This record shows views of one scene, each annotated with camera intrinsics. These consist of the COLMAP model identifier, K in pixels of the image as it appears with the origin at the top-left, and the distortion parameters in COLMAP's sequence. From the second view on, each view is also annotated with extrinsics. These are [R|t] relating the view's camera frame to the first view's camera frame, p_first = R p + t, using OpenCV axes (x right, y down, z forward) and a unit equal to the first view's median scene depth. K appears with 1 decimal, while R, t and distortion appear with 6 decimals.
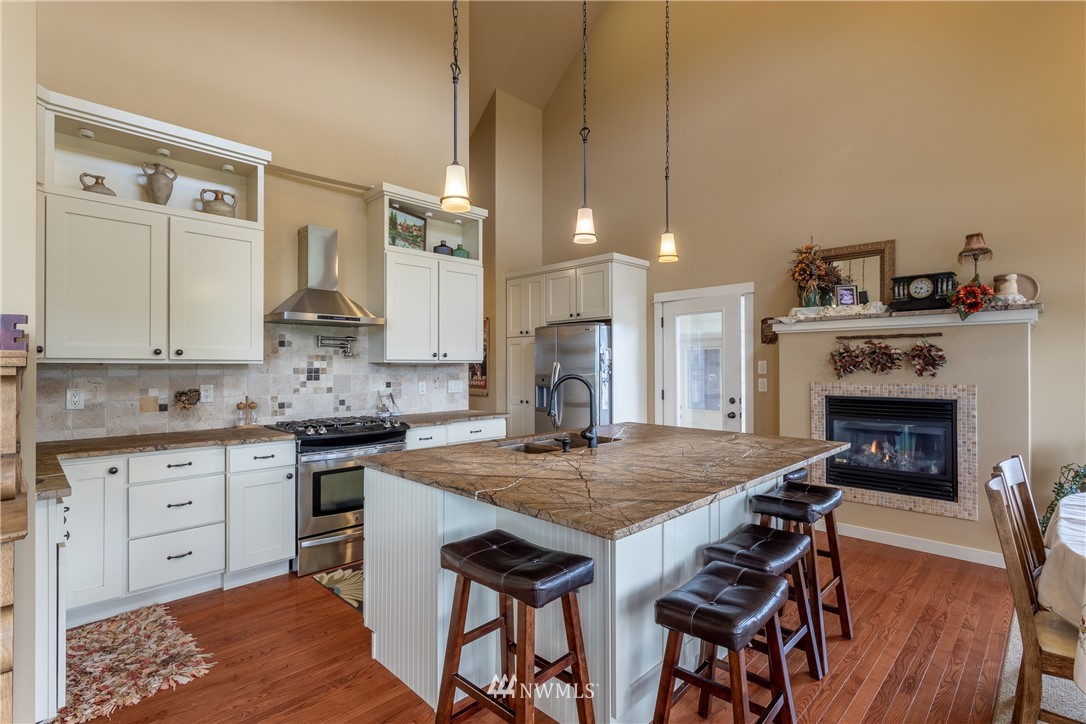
lens RADIAL K [[522.4, 0, 543.9], [0, 522.4, 366.6], [0, 0, 1]] dist [0.003584, 0.001101]
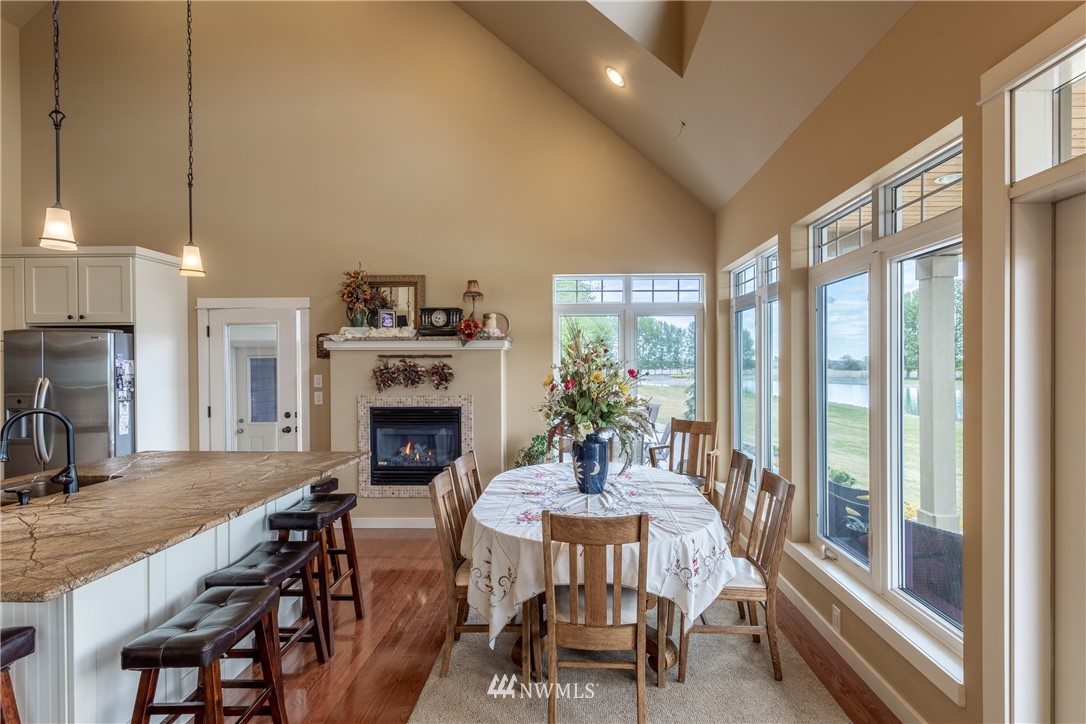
lens RADIAL K [[538.7, 0, 564.0], [0, 538.7, 368.9], [0, 0, 1]] dist [0.004394, 0.001148]
pose [[0.729313, -0.007185, 0.684143, 0.055838], [0.002959, 0.999969, 0.007348, -0.037271], [-0.684174, -0.003335, 0.729311, -0.140410]]
